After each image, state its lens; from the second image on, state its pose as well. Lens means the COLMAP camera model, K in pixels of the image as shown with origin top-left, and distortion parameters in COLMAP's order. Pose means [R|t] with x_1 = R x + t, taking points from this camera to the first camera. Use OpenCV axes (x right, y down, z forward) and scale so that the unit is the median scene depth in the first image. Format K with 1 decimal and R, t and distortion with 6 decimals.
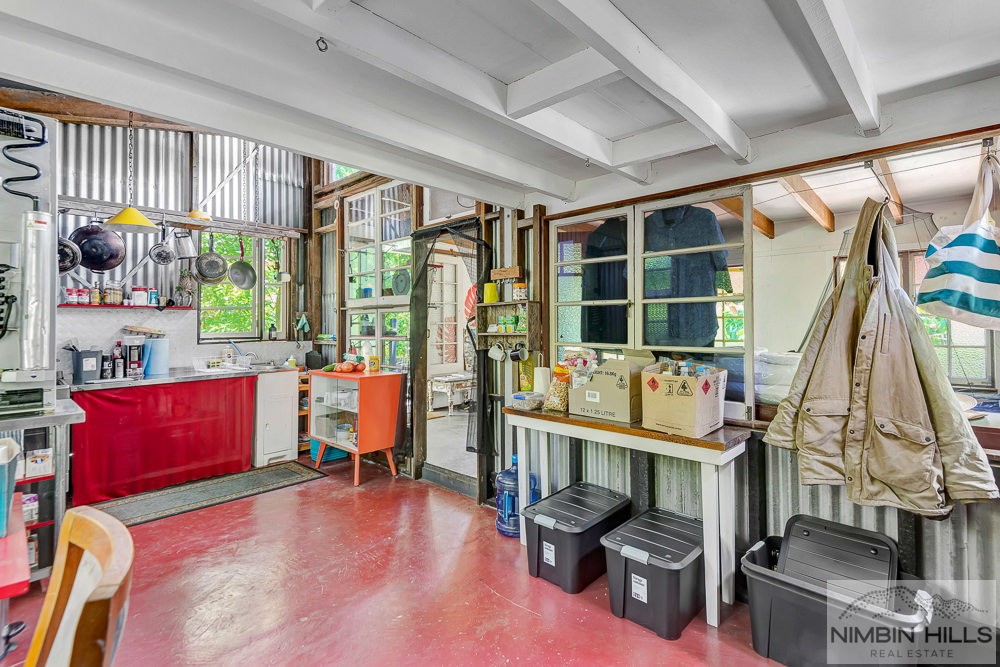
lens RADIAL K [[458.5, 0, 502.3], [0, 458.5, 313.9], [0, 0, 1]] dist [0.015864, -0.000567]
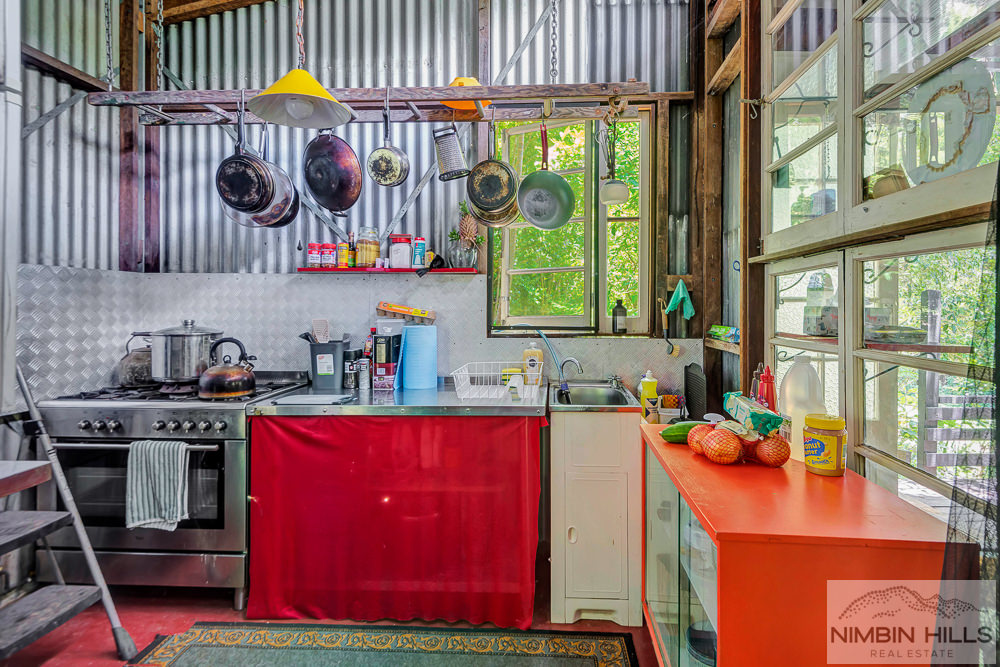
lens RADIAL K [[561.7, 0, 519.9], [0, 561.7, 299.9], [0, 0, 1]] dist [0.023627, -0.000336]
pose [[0.640425, 0.002420, -0.768017, -0.131699], [0.010755, 0.999869, 0.012118, 0.014555], [0.767946, -0.016021, 0.640315, 0.624665]]
